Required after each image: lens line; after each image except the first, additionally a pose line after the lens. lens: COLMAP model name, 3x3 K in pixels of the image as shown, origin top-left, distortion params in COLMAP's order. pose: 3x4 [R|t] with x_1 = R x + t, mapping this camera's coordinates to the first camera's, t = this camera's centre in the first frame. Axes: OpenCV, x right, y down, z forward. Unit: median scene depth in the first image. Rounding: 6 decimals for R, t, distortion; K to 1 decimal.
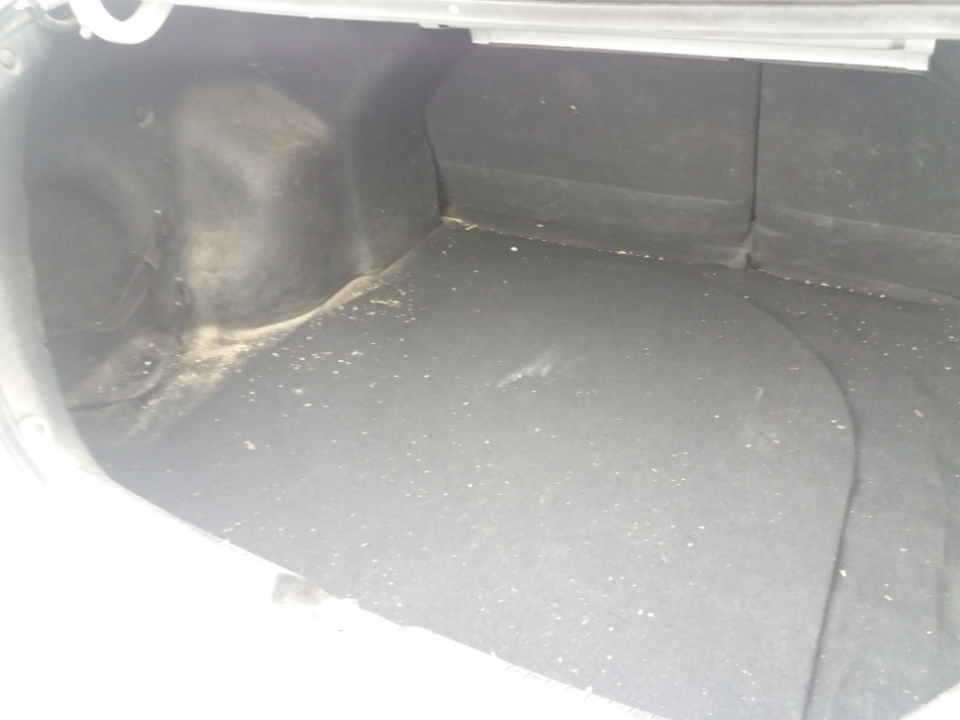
lens RADIAL K [[801.4, 0, 475.0], [0, 801.4, 362.1], [0, 0, 1]] dist [0.131582, -0.338455]
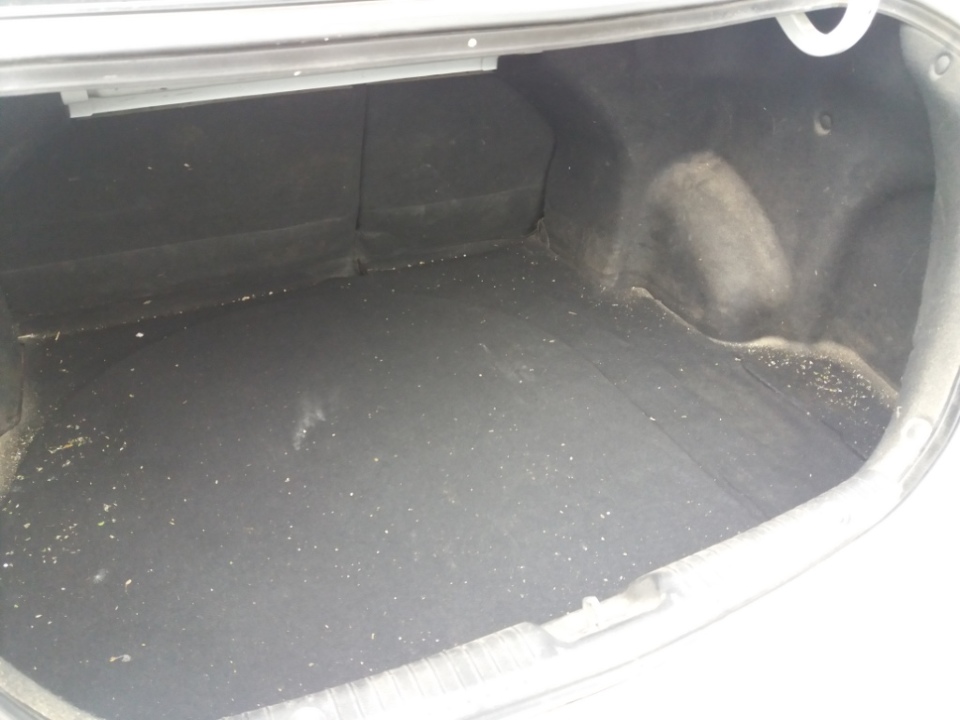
lens RADIAL K [[801.4, 0, 475.0], [0, 801.4, 362.1], [0, 0, 1]] dist [0.131582, -0.338455]
pose [[0.573136, -0.378270, 0.726929, -0.468356], [0.420084, 0.897281, 0.135708, -0.095819], [-0.703594, 0.227592, 0.673170, 0.180448]]
